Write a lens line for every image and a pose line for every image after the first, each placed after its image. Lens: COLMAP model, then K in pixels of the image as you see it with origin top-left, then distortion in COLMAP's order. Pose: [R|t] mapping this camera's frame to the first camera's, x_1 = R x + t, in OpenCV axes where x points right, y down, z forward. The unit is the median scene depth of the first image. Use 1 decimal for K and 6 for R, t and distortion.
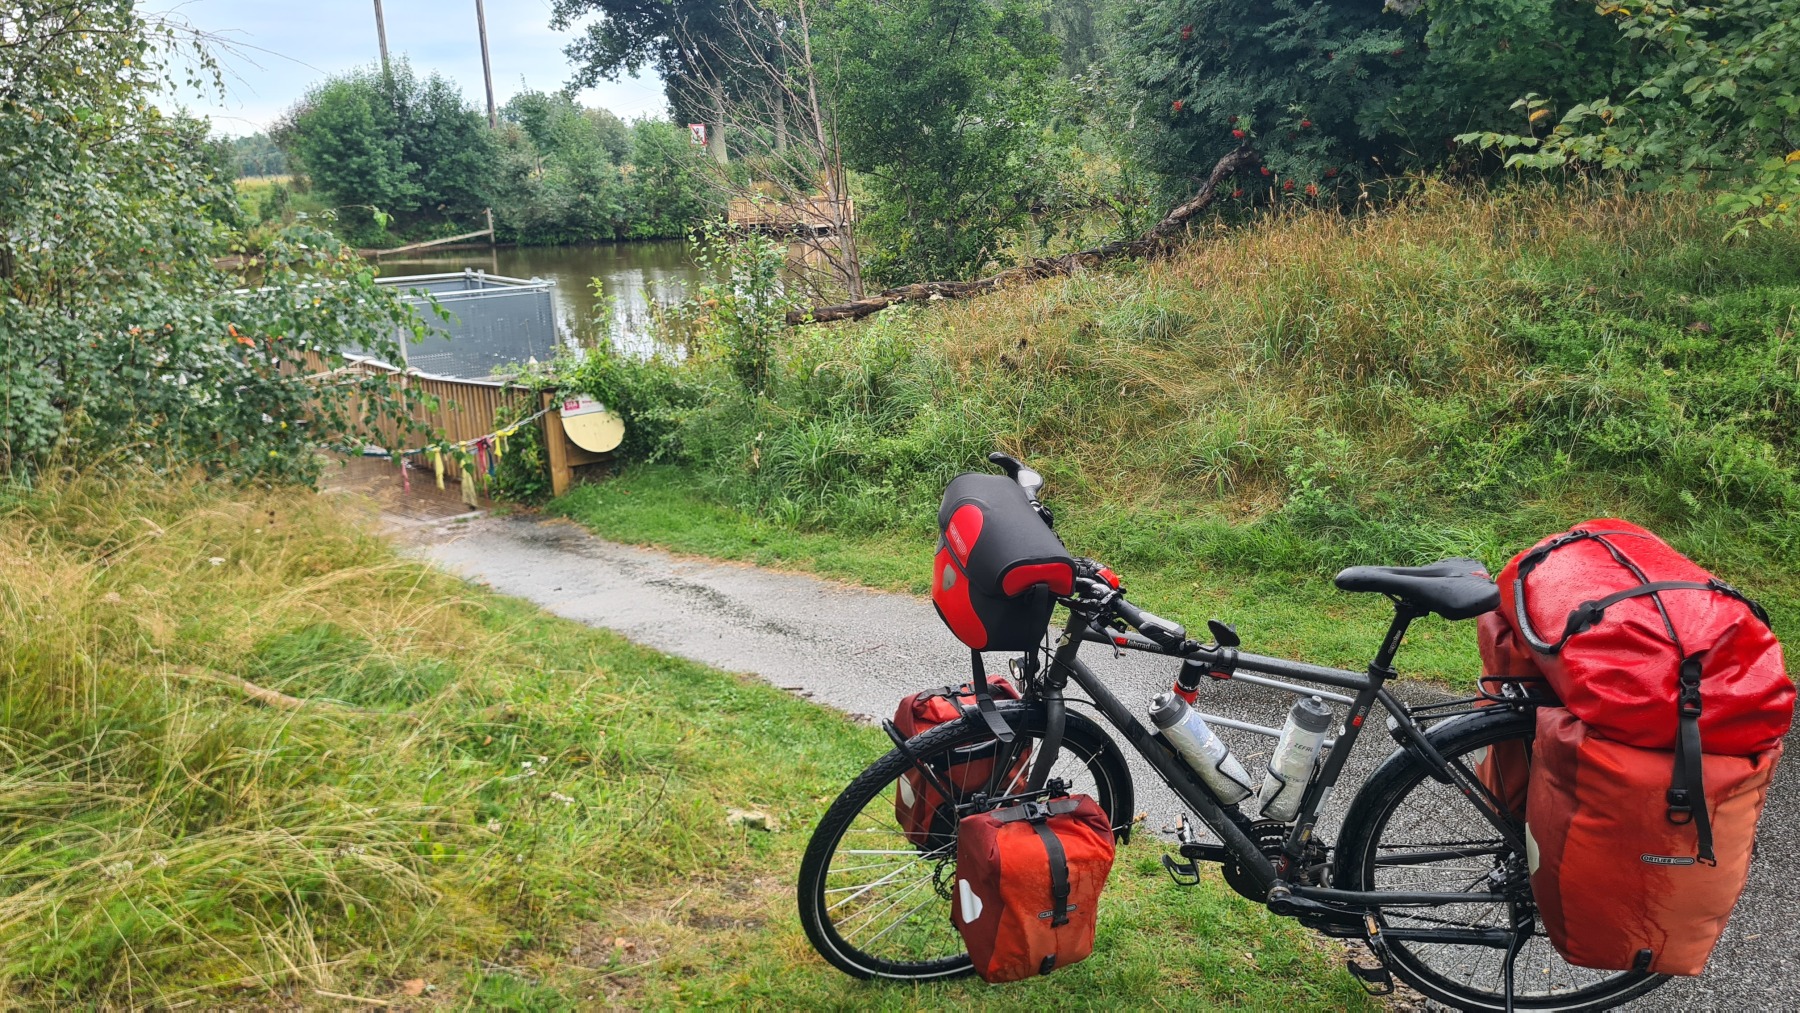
lens RADIAL K [[1349.4, 0, 908.1], [0, 1349.4, 486.8], [0, 0, 1]] dist [0.060031, -0.058982]
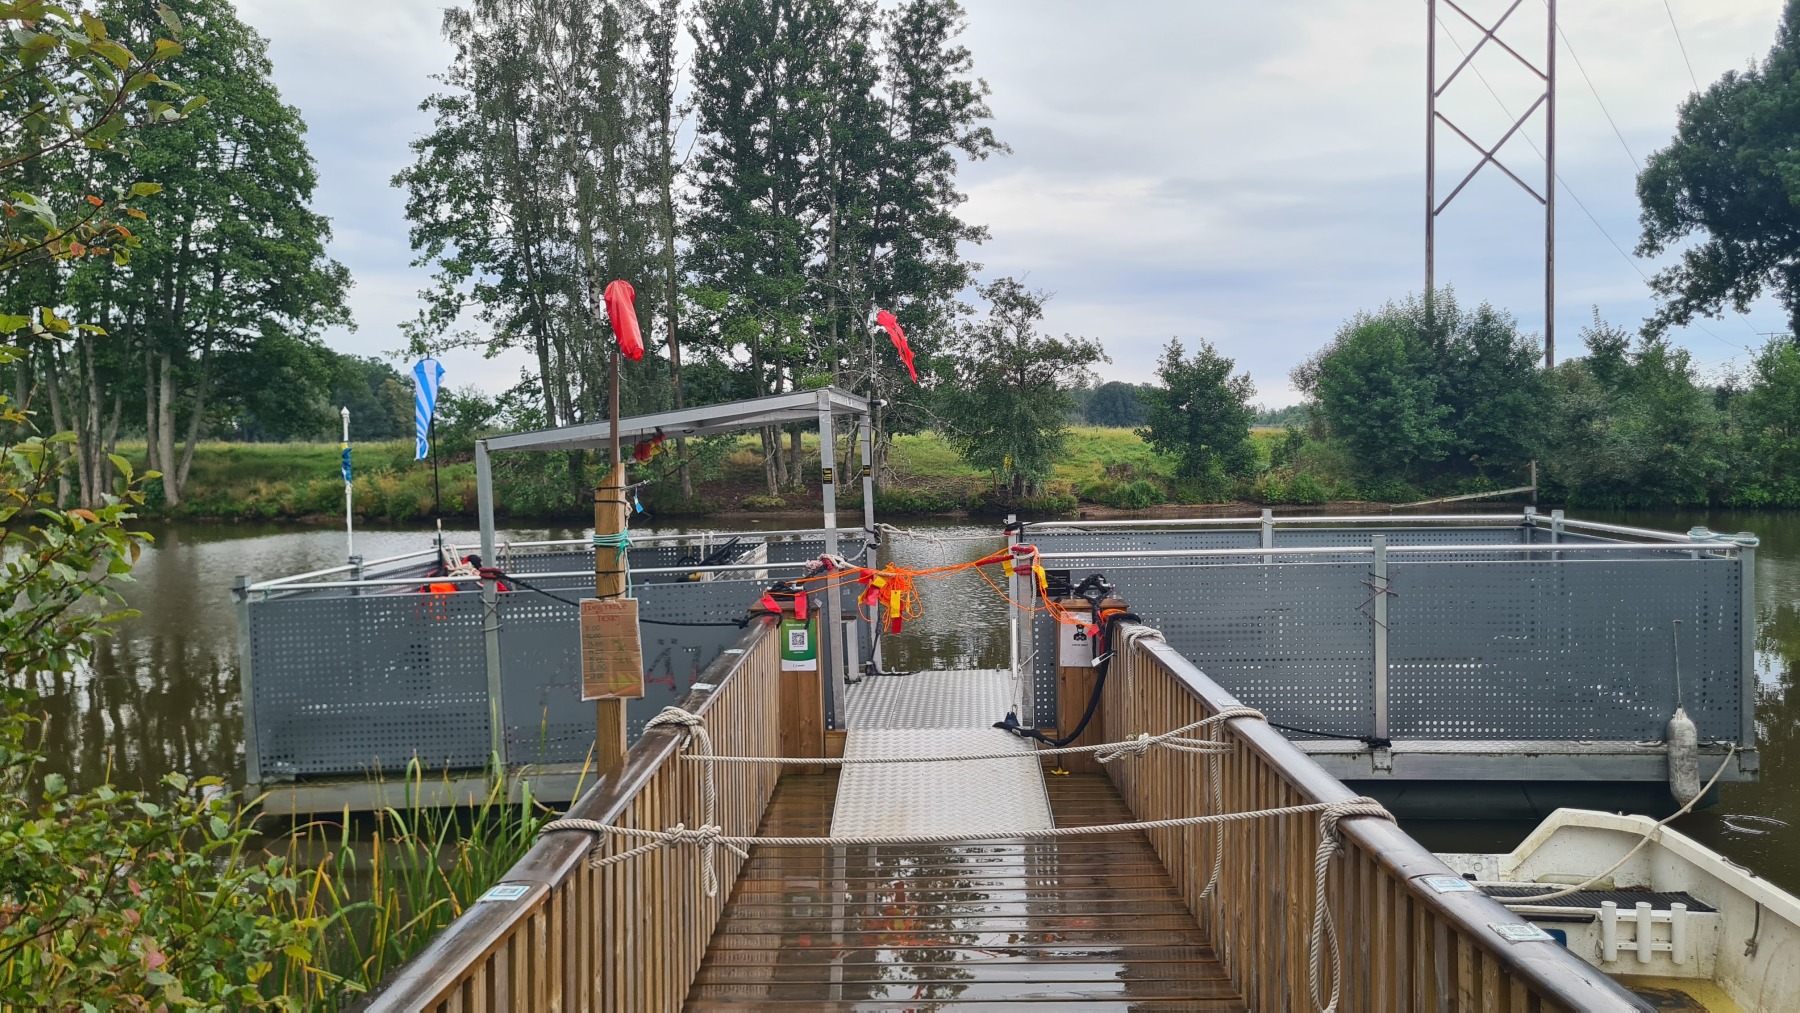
lens RADIAL K [[1349.4, 0, 908.1], [0, 1349.4, 486.8], [0, 0, 1]] dist [0.060031, -0.058982]
pose [[0.753708, 0.041748, -0.655882, -0.056484], [-0.167107, 0.977355, -0.129821, -0.021592], [0.635610, 0.207449, 0.743616, 0.161978]]
